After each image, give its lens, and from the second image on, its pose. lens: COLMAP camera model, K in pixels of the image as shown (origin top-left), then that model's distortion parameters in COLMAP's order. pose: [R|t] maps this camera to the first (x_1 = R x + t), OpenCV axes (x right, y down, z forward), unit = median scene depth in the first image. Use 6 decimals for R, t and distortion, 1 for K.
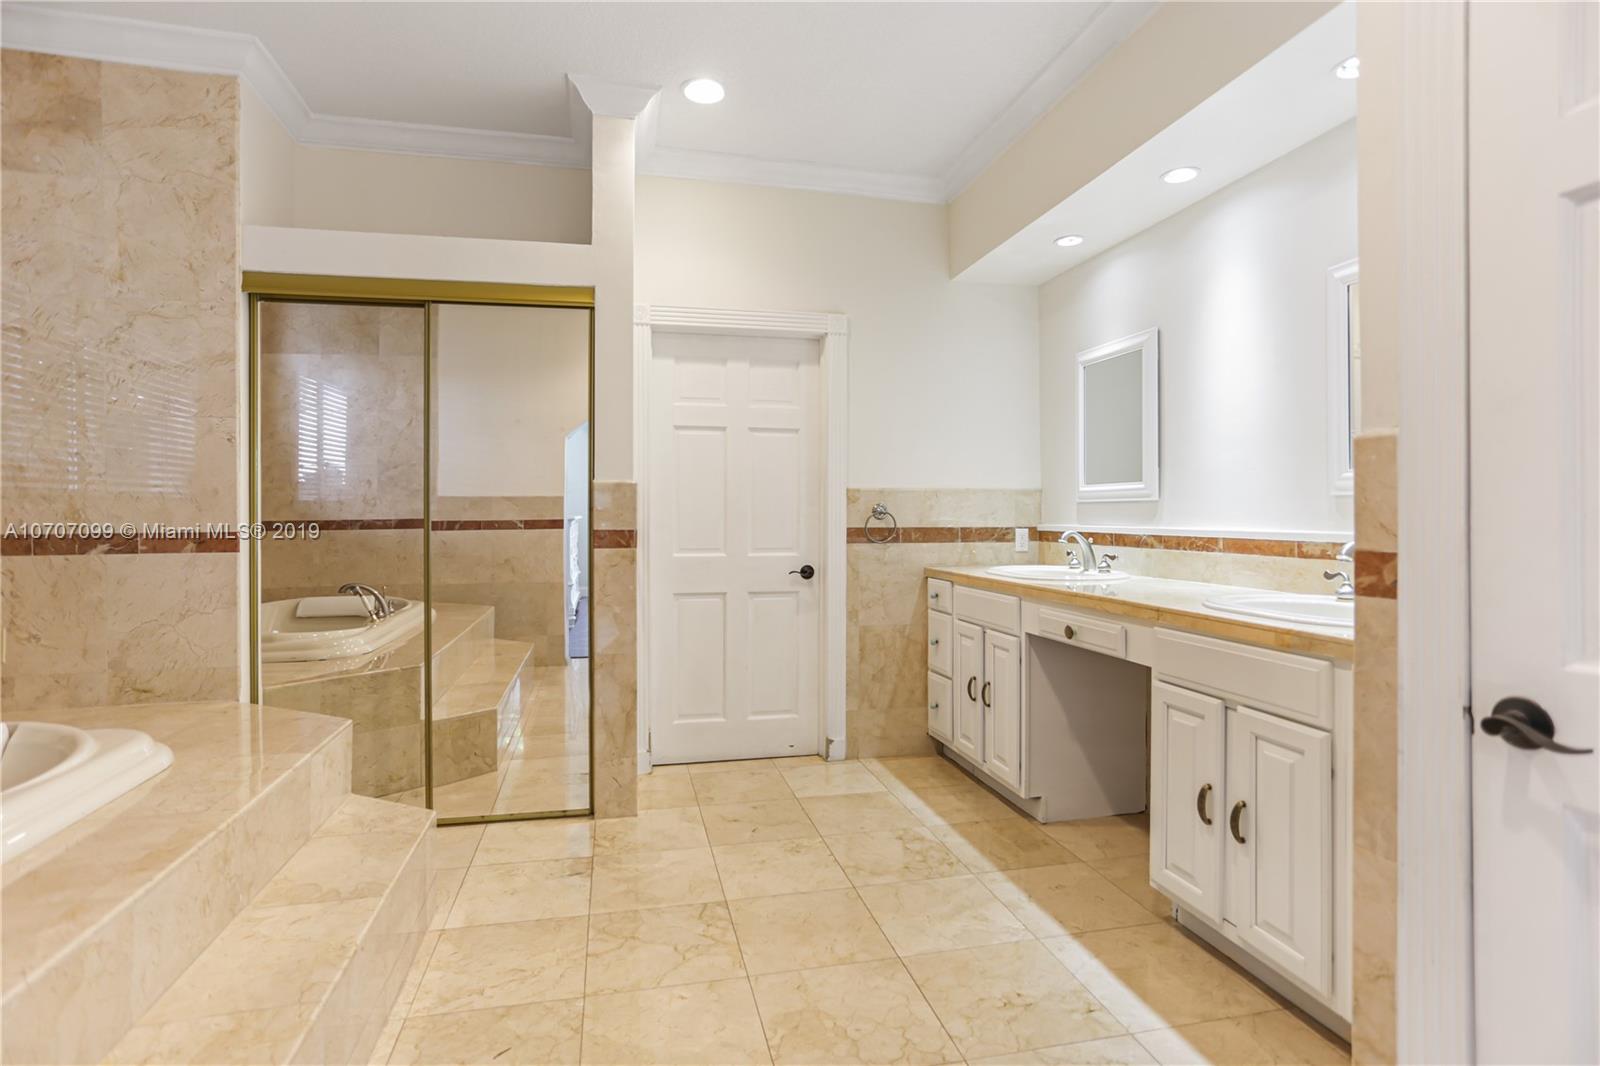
lens RADIAL K [[797.4, 0, 773.5], [0, 797.4, 547.9], [0, 0, 1]] dist [-0.040347, 0.021796]
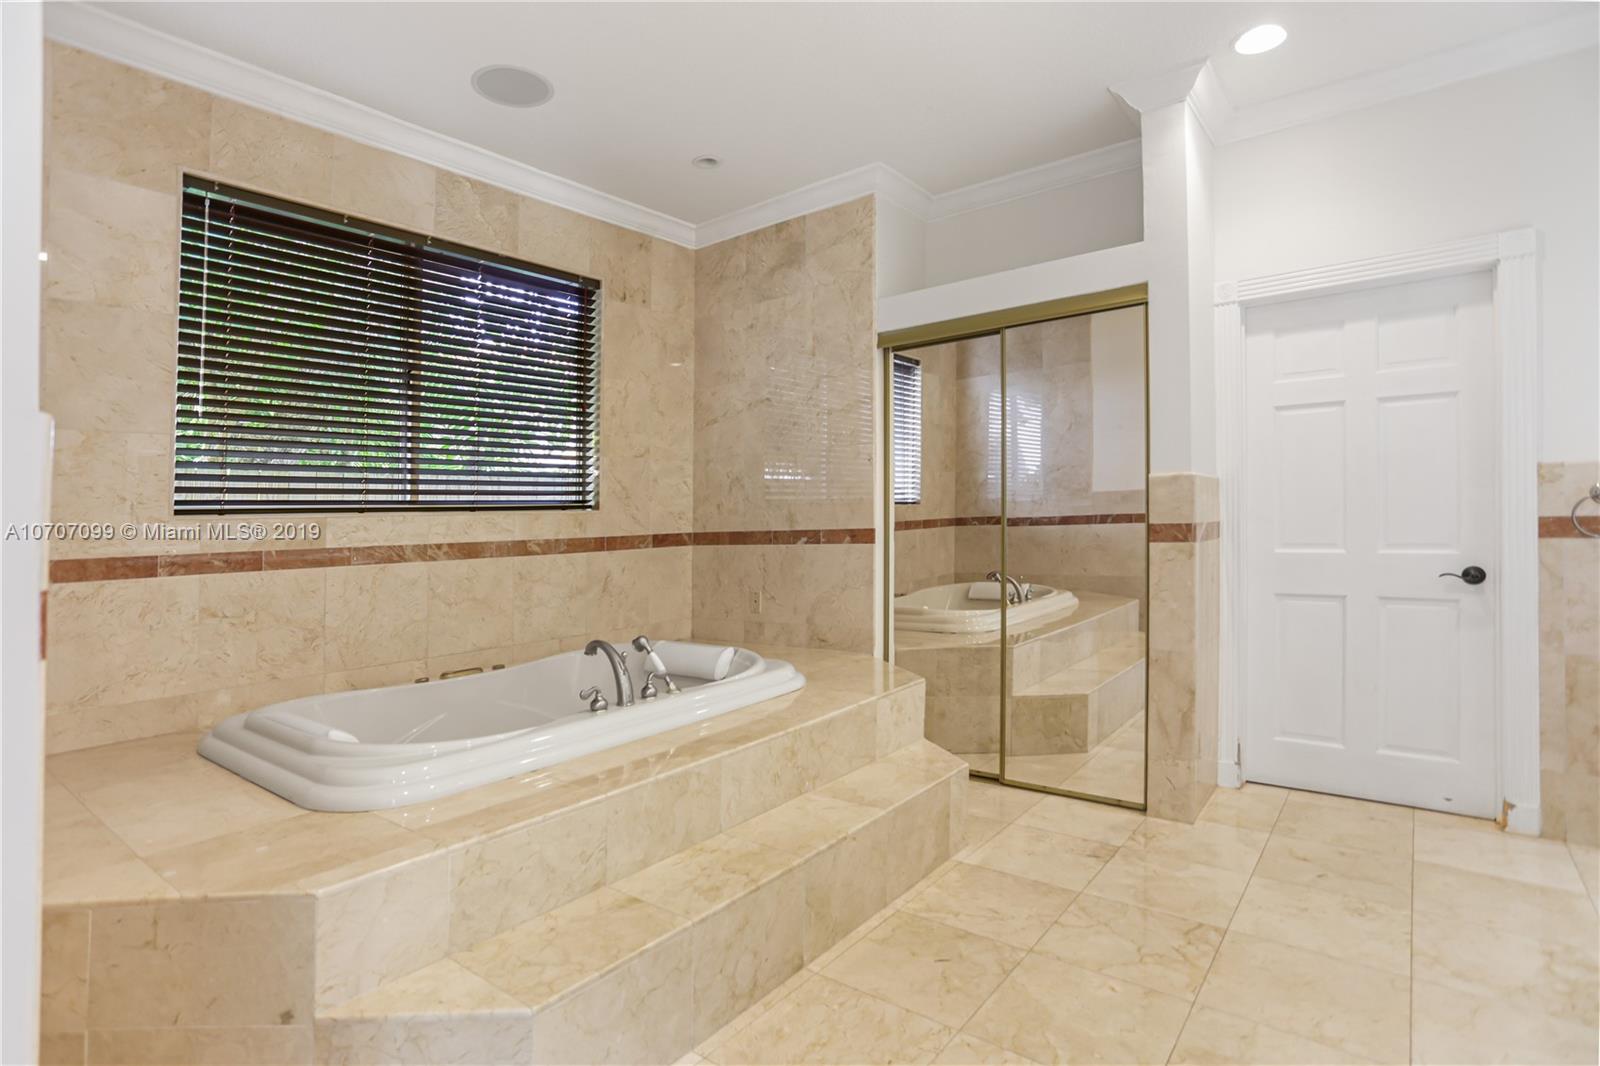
lens RADIAL K [[797.4, 0, 794.3], [0, 797.4, 519.9], [0, 0, 1]] dist [-0.040347, 0.021796]
pose [[0.642823, -0.014686, -0.765874, 0.246377], [-0.006406, 0.999678, -0.024546, -0.000574], [0.765988, 0.020685, 0.642522, 0.020545]]
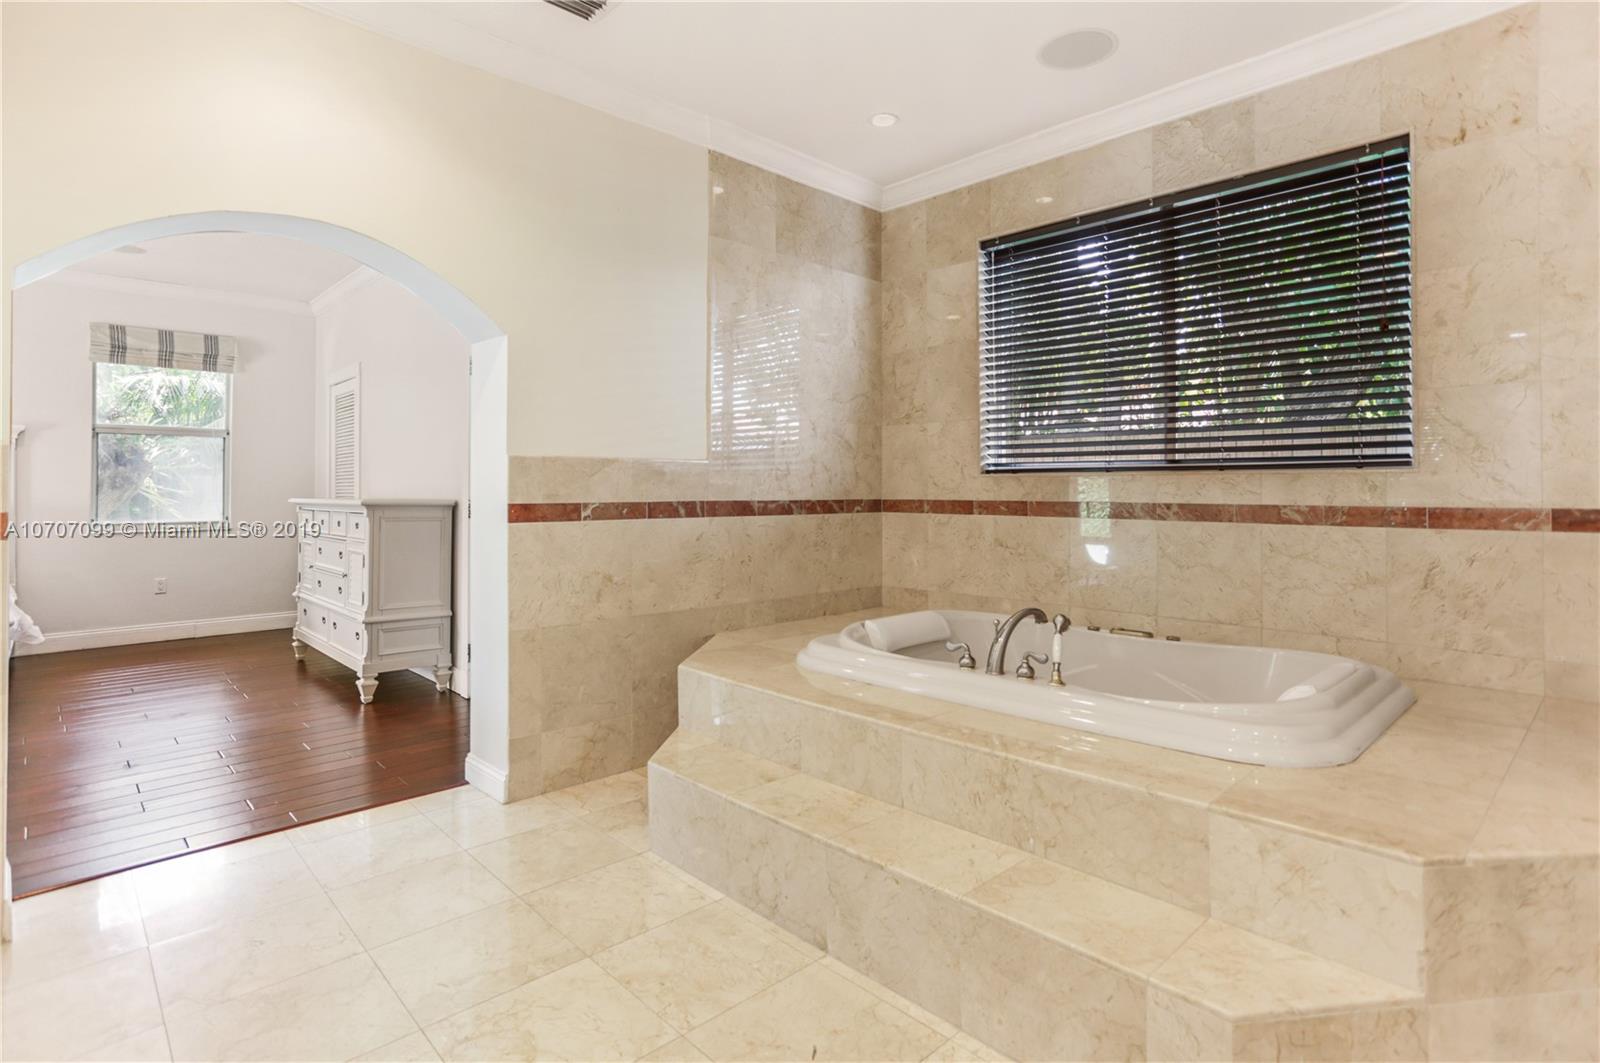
lens RADIAL K [[797.4, 0, 798.4], [0, 797.4, 477.2], [0, 0, 1]] dist [-0.040347, 0.021796]
pose [[-0.838787, -0.008939, -0.544387, 0.104353], [-0.025245, 0.999428, 0.022486, -0.038982], [0.543874, 0.032604, -0.838533, 0.983987]]
